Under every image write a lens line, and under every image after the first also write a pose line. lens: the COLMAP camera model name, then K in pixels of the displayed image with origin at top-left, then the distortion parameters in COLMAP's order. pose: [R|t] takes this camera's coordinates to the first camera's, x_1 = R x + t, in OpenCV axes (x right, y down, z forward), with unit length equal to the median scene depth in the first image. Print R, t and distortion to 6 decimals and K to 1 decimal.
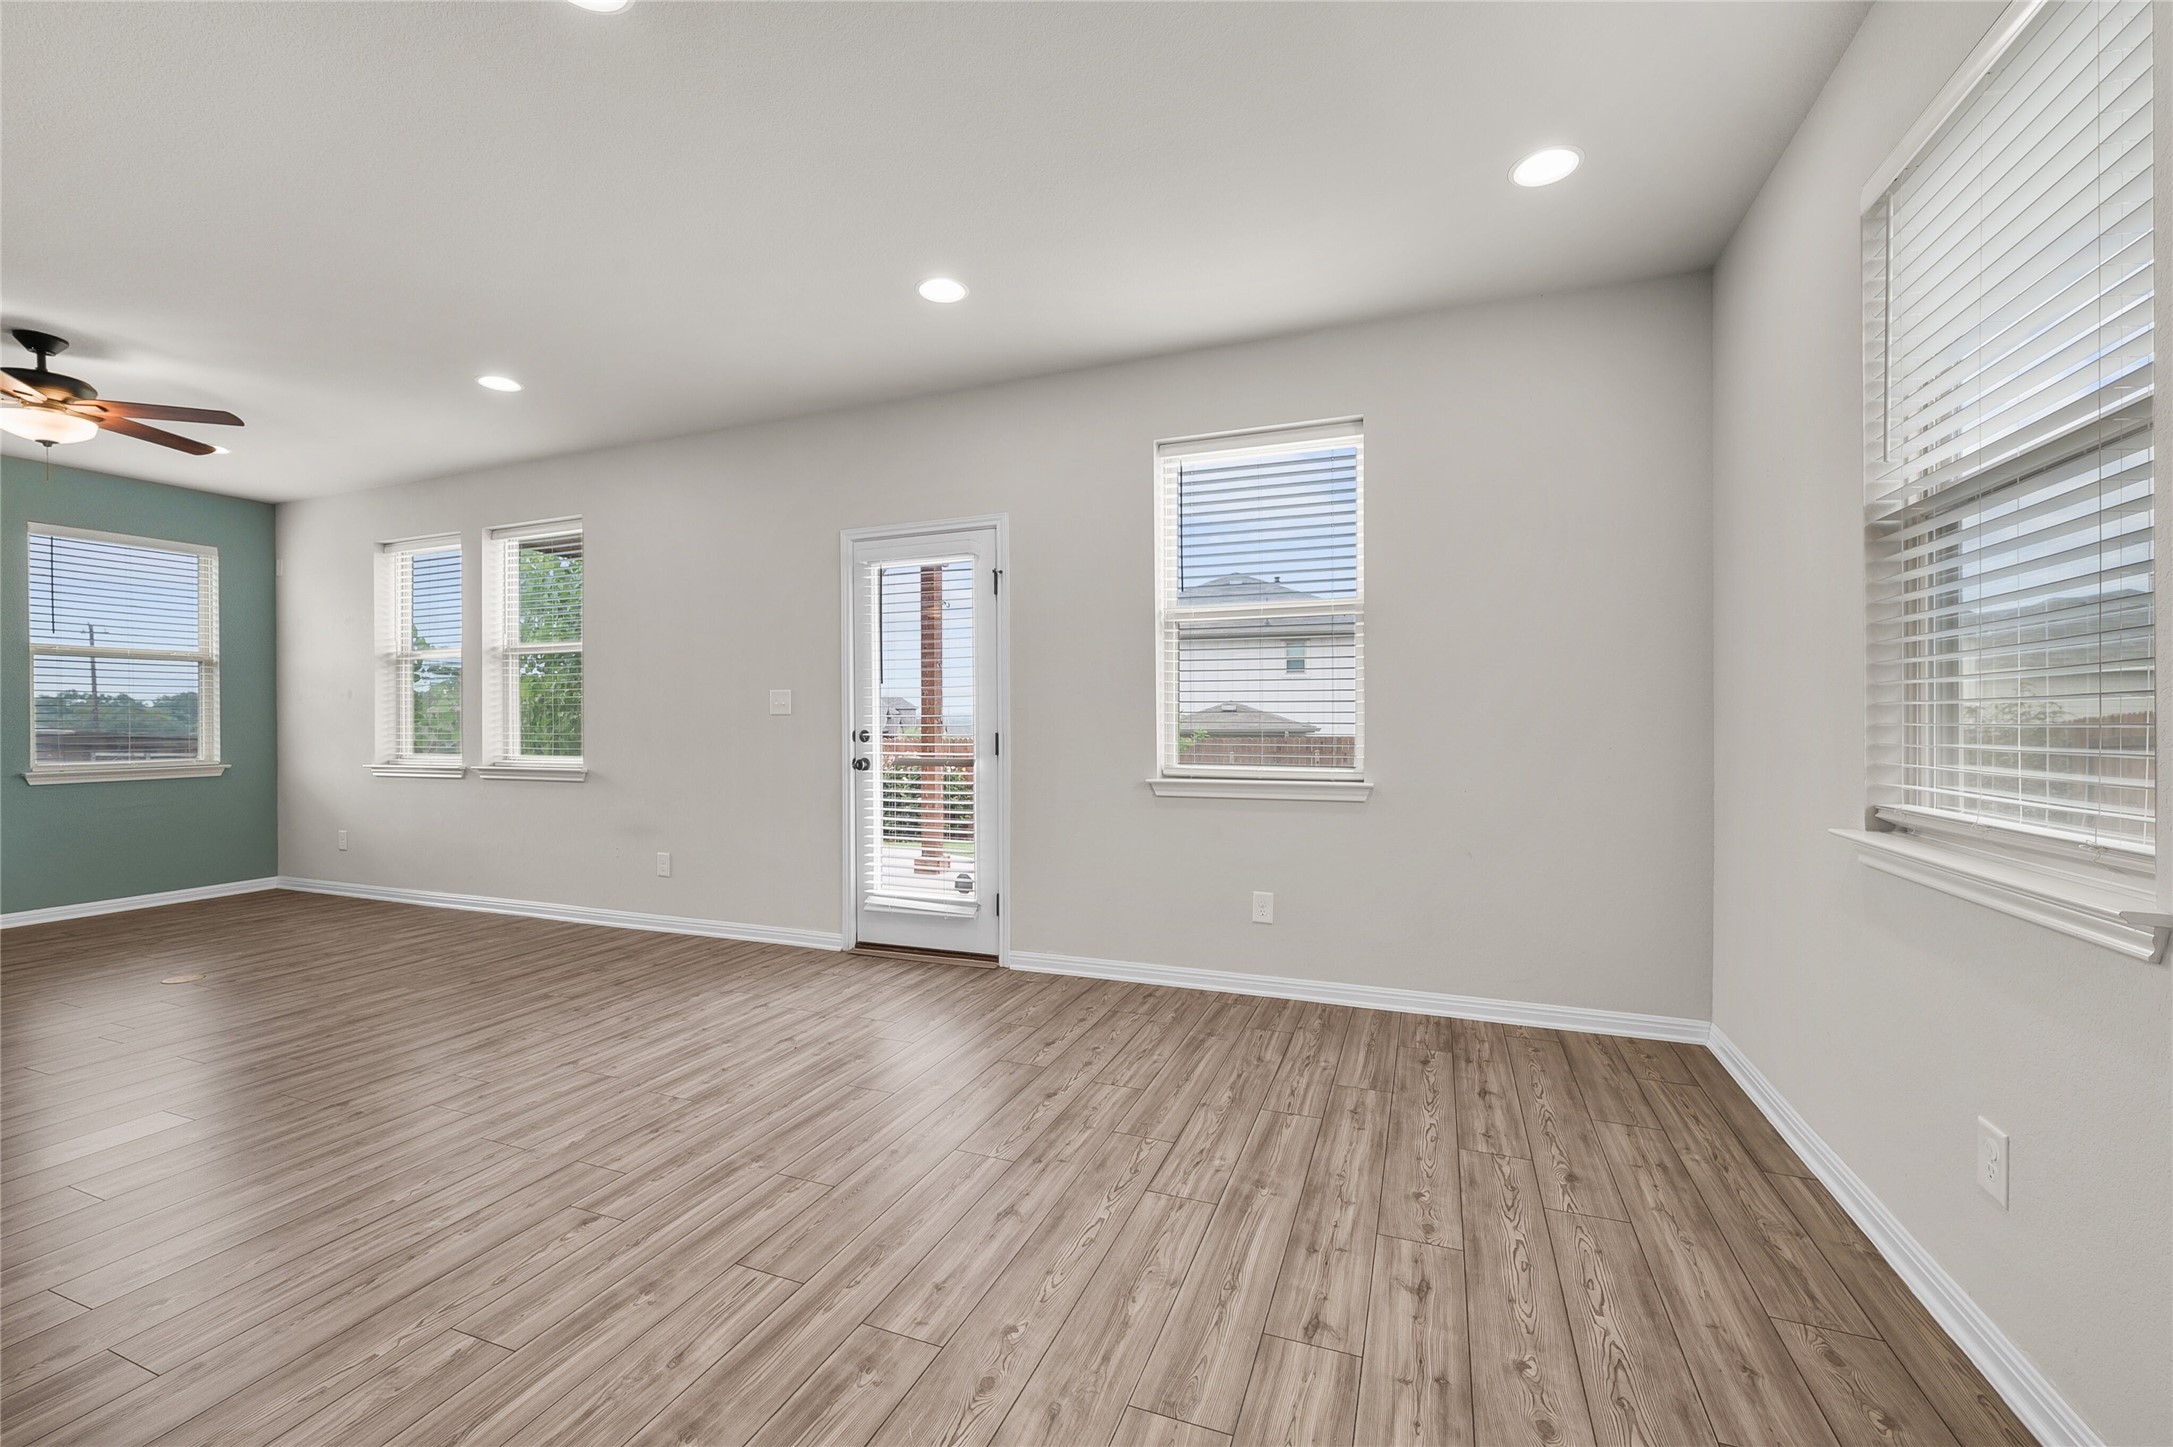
lens RADIAL K [[879.4, 0, 1081.2], [0, 879.4, 726.1], [0, 0, 1]] dist [-0.002584, -0.000122]
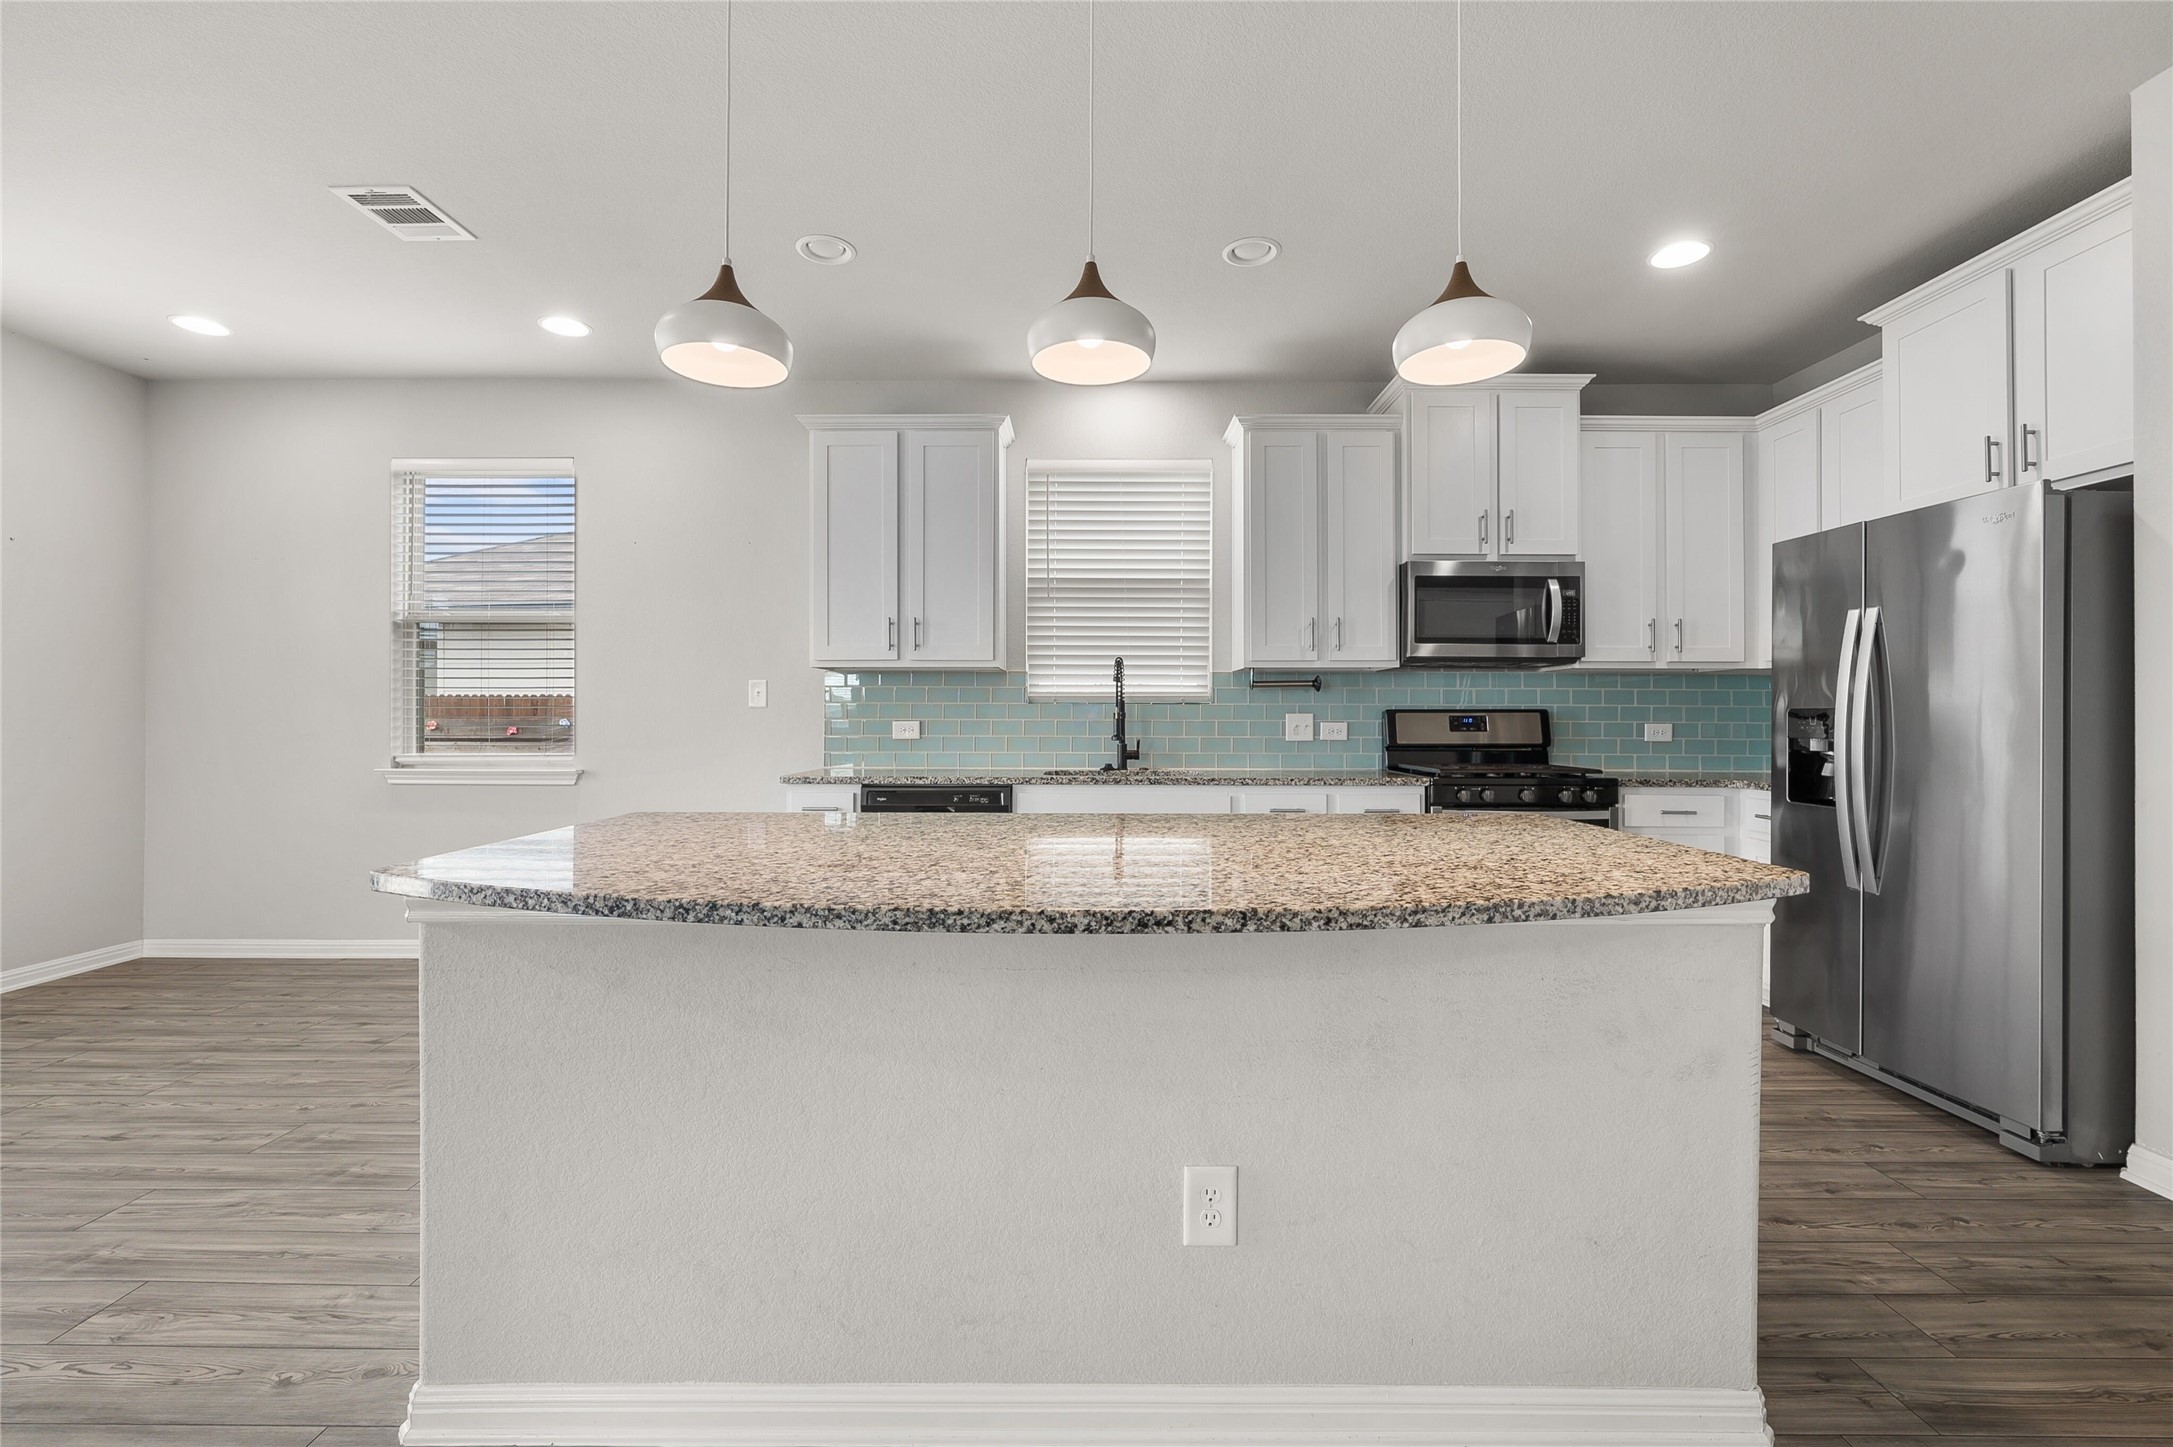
lens RADIAL K [[912.2, 0, 1085.3], [0, 912.2, 716.2], [0, 0, 1]] dist [-0.003091, -0.000105]
pose [[-0.366673, 0.004957, 0.930337, -0.781489], [0.005903, 0.999978, -0.003001, 0.005475], [-0.930331, 0.004391, -0.366694, 0.117445]]
